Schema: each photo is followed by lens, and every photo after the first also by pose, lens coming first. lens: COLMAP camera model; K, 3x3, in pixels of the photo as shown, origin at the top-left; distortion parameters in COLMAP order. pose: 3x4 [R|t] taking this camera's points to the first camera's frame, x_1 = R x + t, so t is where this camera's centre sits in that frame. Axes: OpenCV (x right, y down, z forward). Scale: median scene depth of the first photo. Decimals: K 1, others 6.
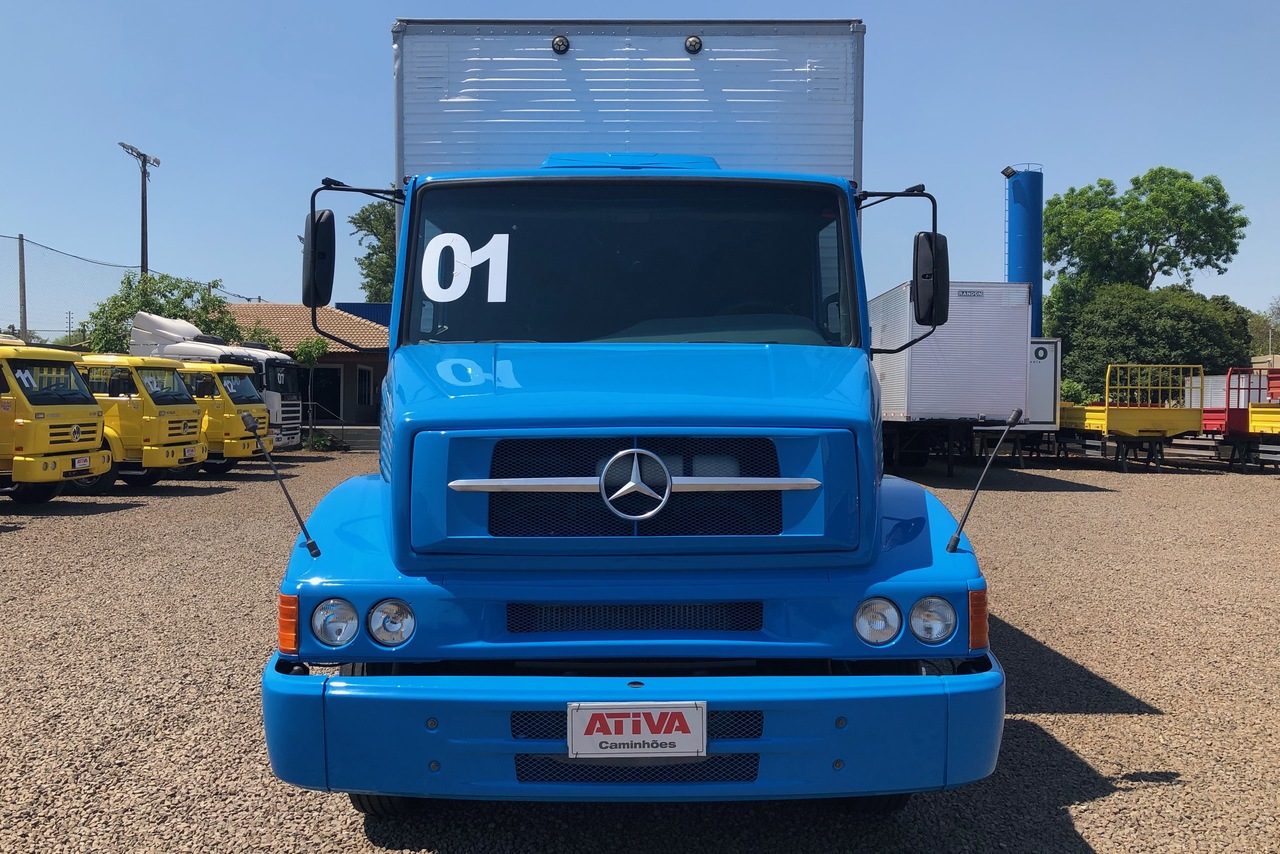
lens RADIAL K [[1034.9, 0, 630.9], [0, 1034.9, 421.6], [0, 0, 1]] dist [0.103207, -0.242484]
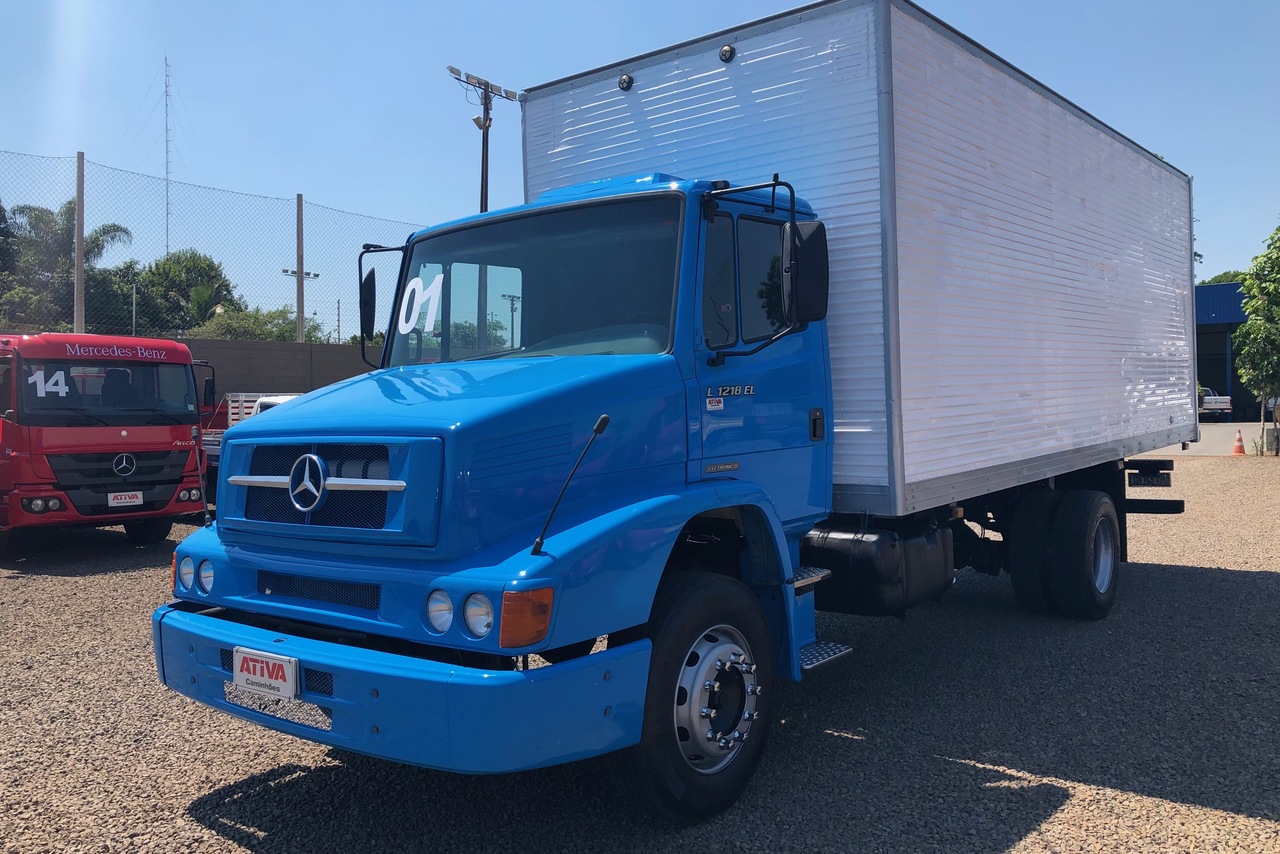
lens RADIAL K [[1034.9, 0, 630.9], [0, 1034.9, 421.6], [0, 0, 1]] dist [0.103207, -0.242484]
pose [[0.773968, -0.009996, -0.633145, 1.092965], [0.011240, 0.999935, -0.002046, -0.005726], [0.633125, -0.005533, 0.774030, 0.273499]]
